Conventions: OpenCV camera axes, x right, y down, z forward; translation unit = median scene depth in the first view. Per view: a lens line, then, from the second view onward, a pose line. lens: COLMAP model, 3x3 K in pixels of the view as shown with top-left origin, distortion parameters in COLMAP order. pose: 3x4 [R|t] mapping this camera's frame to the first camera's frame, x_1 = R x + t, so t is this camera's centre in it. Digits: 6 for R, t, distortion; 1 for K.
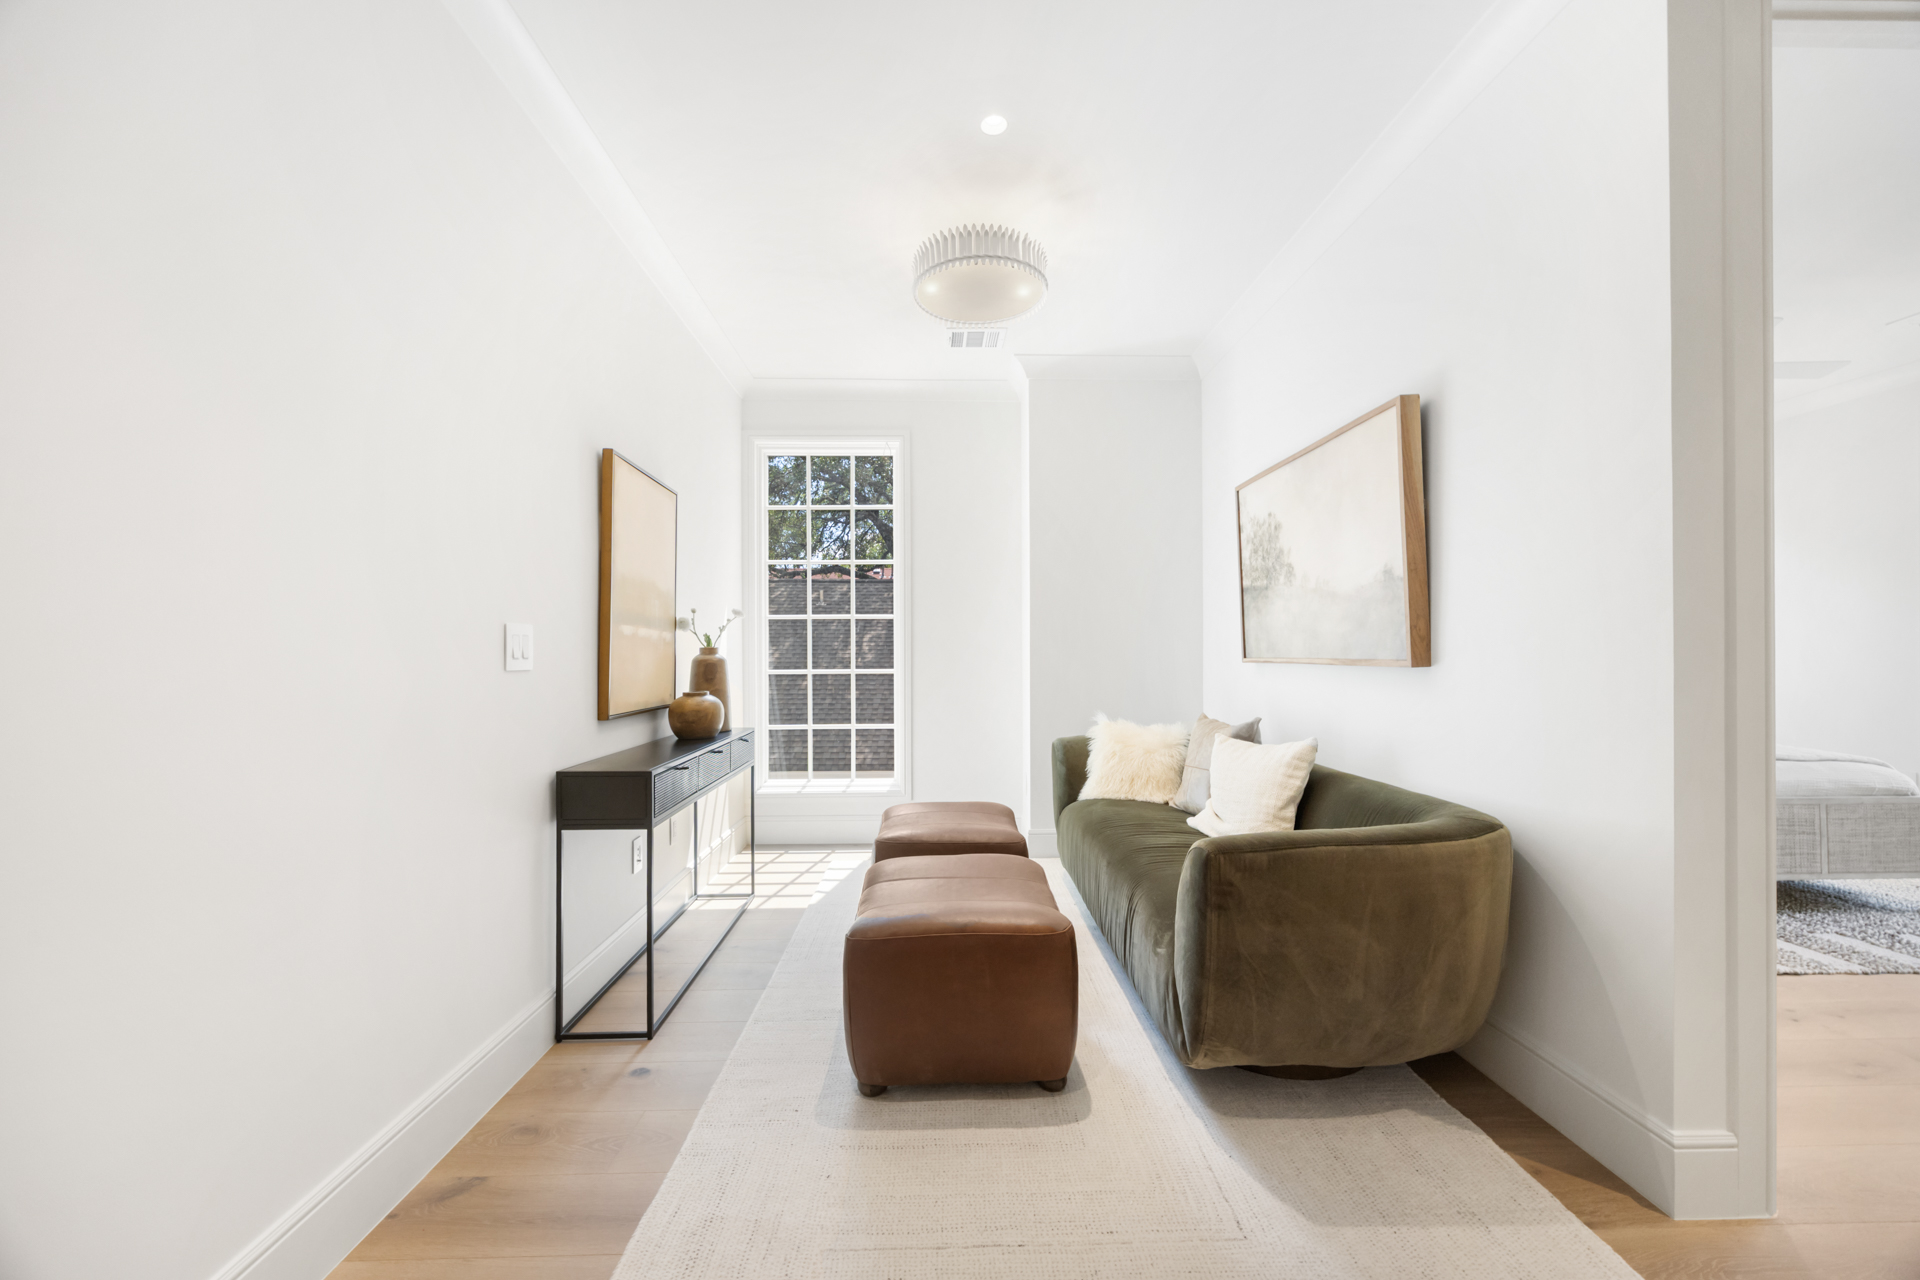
lens RADIAL K [[746.5, 0, 957.5], [0, 746.5, 646.5], [0, 0, 1]] dist [-0.001075, -0.000087]
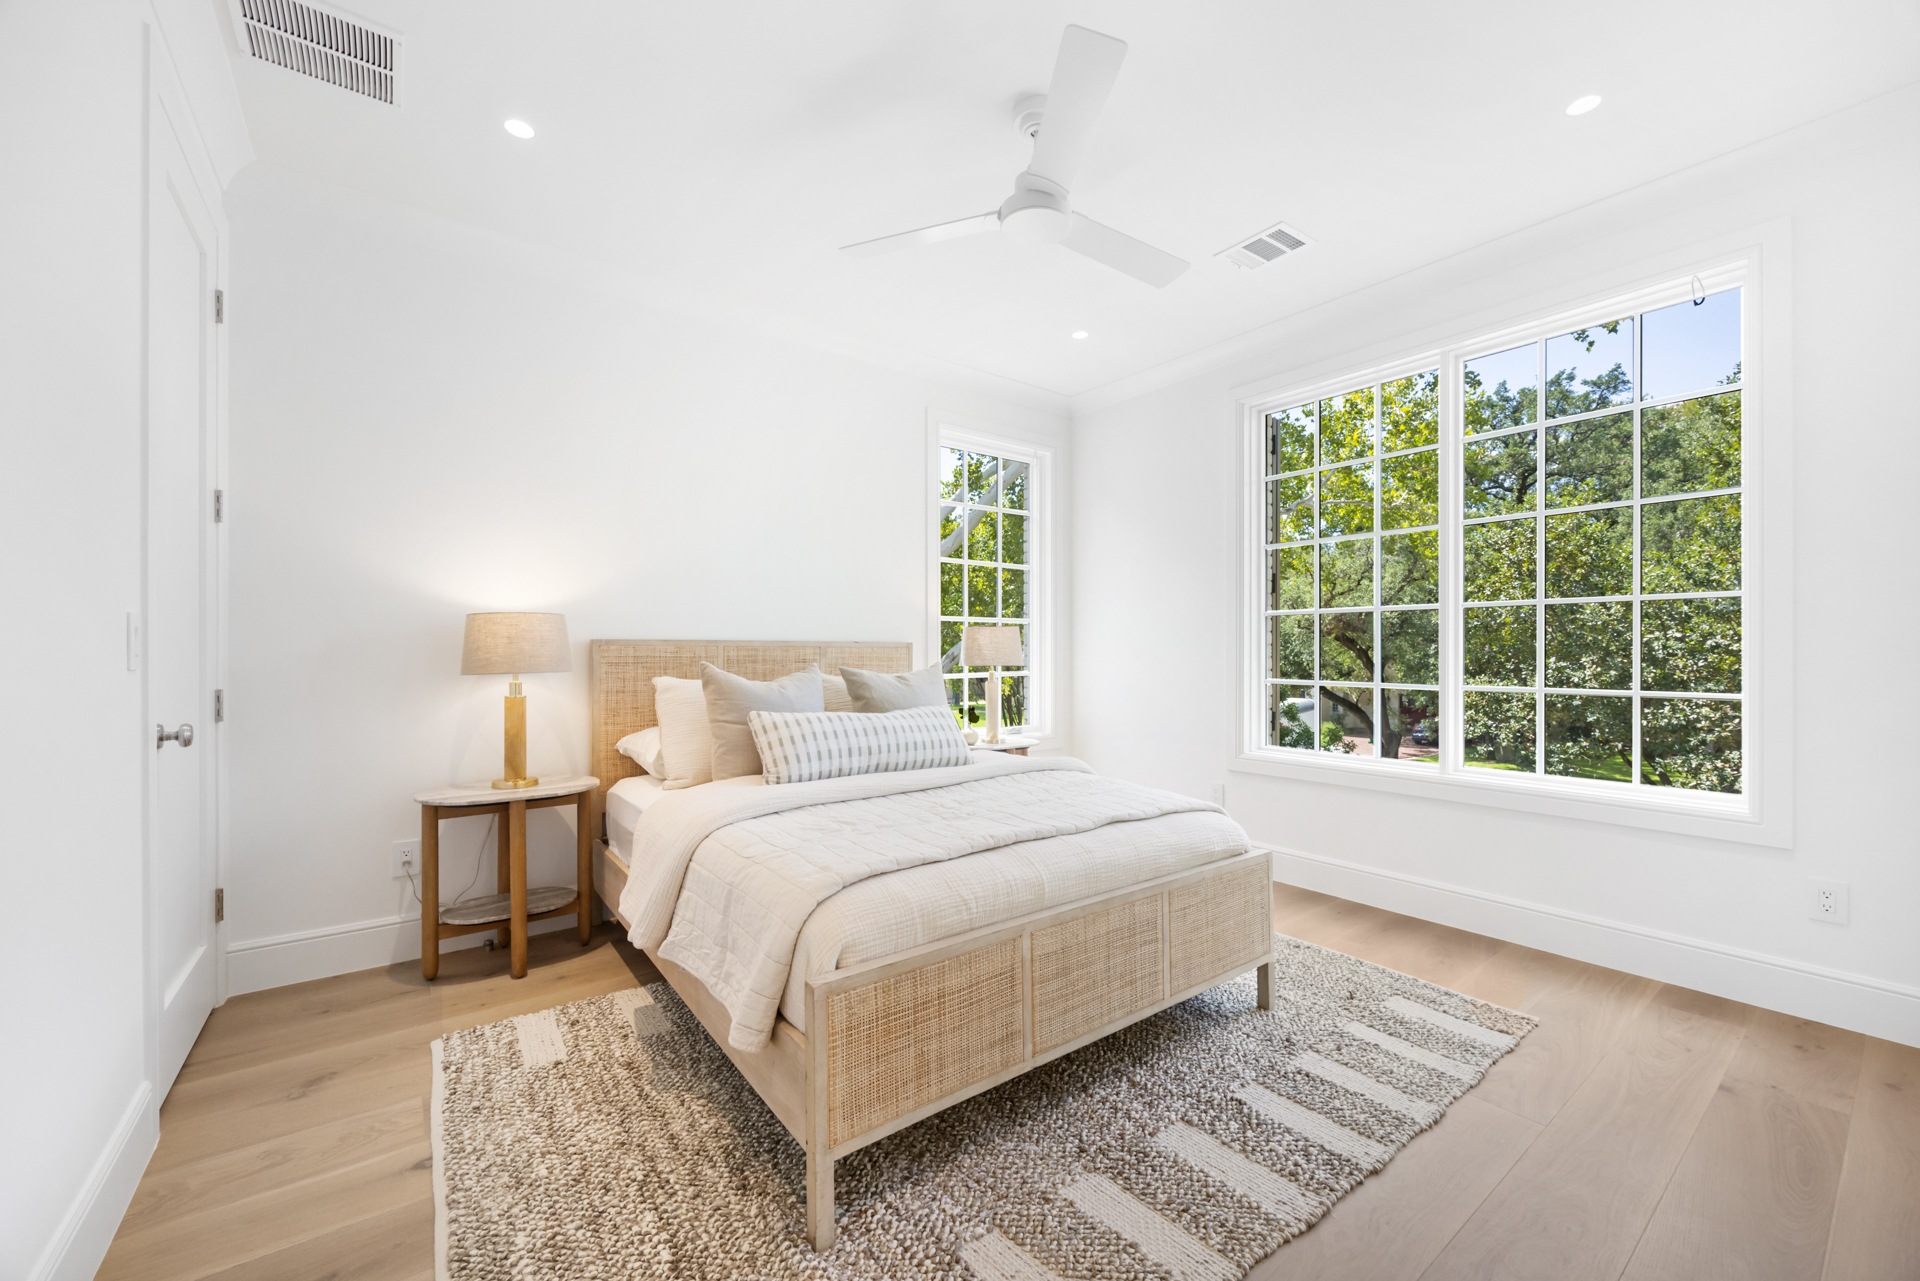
lens RADIAL K [[746.5, 0, 961.3], [0, 746.5, 645.2], [0, 0, 1]] dist [-0.001075, -0.000087]
pose [[0.817069, 0.000964, 0.576540, 0.635925], [-0.002160, 0.999997, 0.001389, -0.005744], [-0.576536, -0.002380, 0.817068, 0.567651]]
